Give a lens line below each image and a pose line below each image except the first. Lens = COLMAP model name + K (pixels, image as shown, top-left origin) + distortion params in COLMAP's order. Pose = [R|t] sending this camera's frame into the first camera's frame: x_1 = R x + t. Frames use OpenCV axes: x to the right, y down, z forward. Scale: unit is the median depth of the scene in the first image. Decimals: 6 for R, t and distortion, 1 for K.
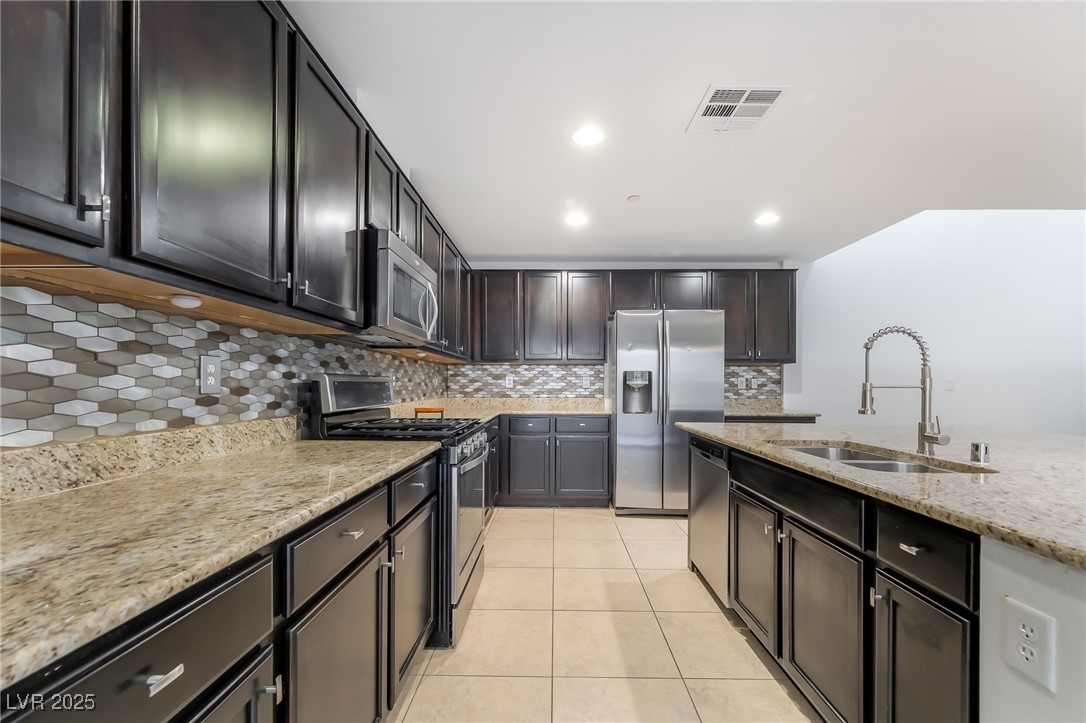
lens RADIAL K [[447.7, 0, 543.6], [0, 447.7, 385.4], [0, 0, 1]] dist [0.000798, 0.000208]
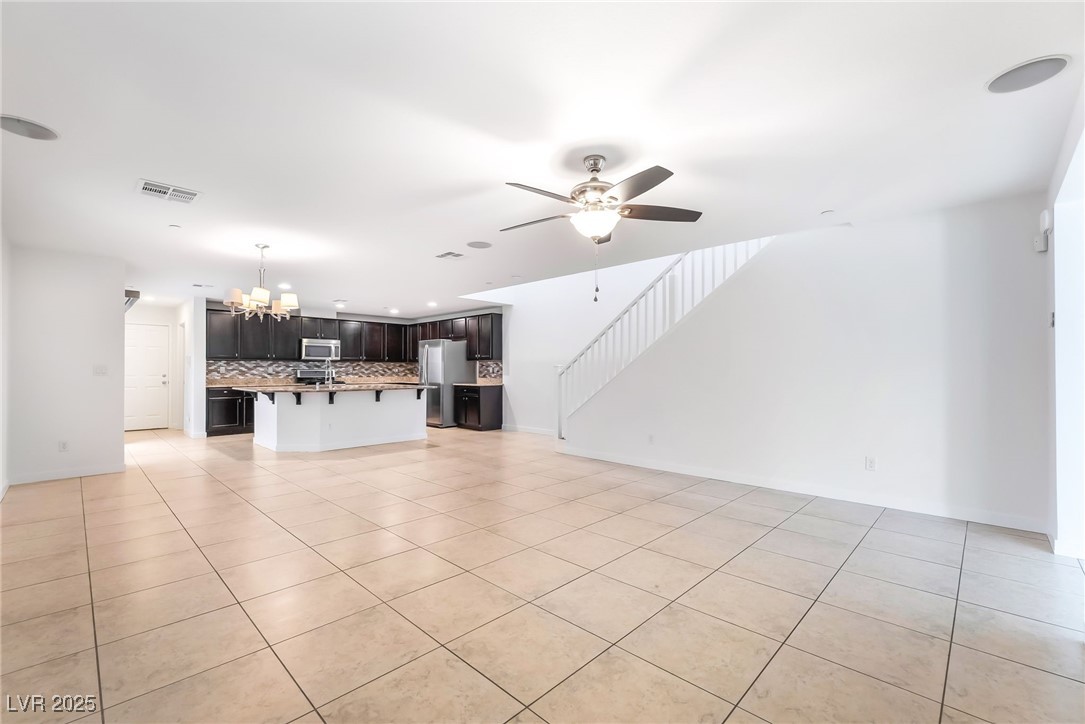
lens RADIAL K [[464.5, 0, 540.6], [0, 464.5, 367.5], [0, 0, 1]] dist [-0.000647, -0.000182]
pose [[0.737540, -0.008162, -0.675255, 4.914200], [0.001948, 0.999949, -0.009958, 0.009516], [0.675301, 0.006029, 0.737517, -0.942184]]
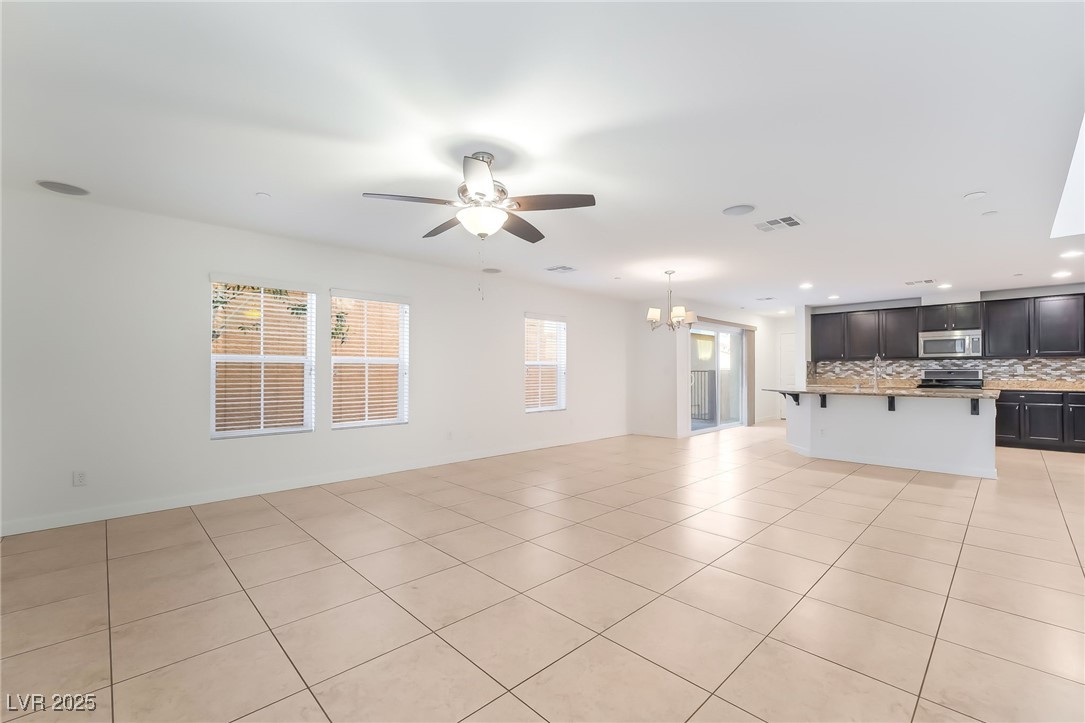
lens RADIAL K [[457.5, 0, 540.1], [0, 457.5, 366.7], [0, 0, 1]] dist [0.000239, 0.000392]
pose [[-0.703951, -0.009991, -0.710178, 4.959668], [-0.002287, 0.999928, -0.011801, 0.007619], [0.710245, -0.006683, -0.703923, 1.488402]]
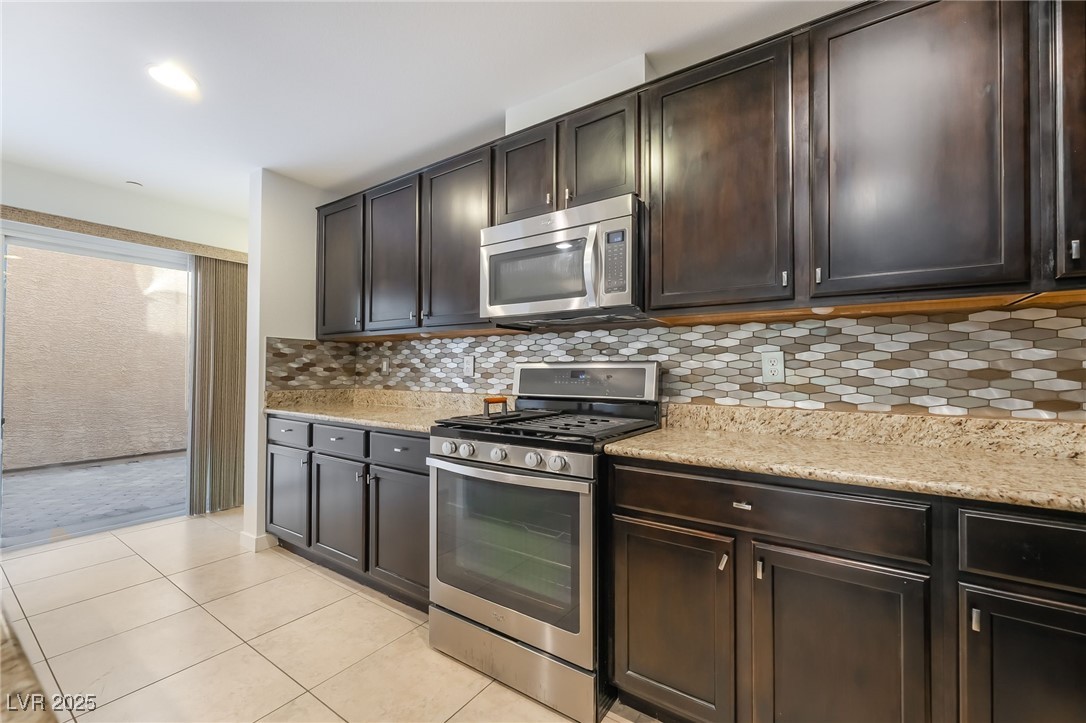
lens RADIAL K [[449.9, 0, 545.5], [0, 449.9, 366.0], [0, 0, 1]] dist [-0.006403, 0.000116]
pose [[-0.551065, -0.016934, -0.834290, 0.487642], [-0.009149, 0.999857, -0.014251, -0.000769], [0.834412, -0.000220, -0.551141, 1.764395]]
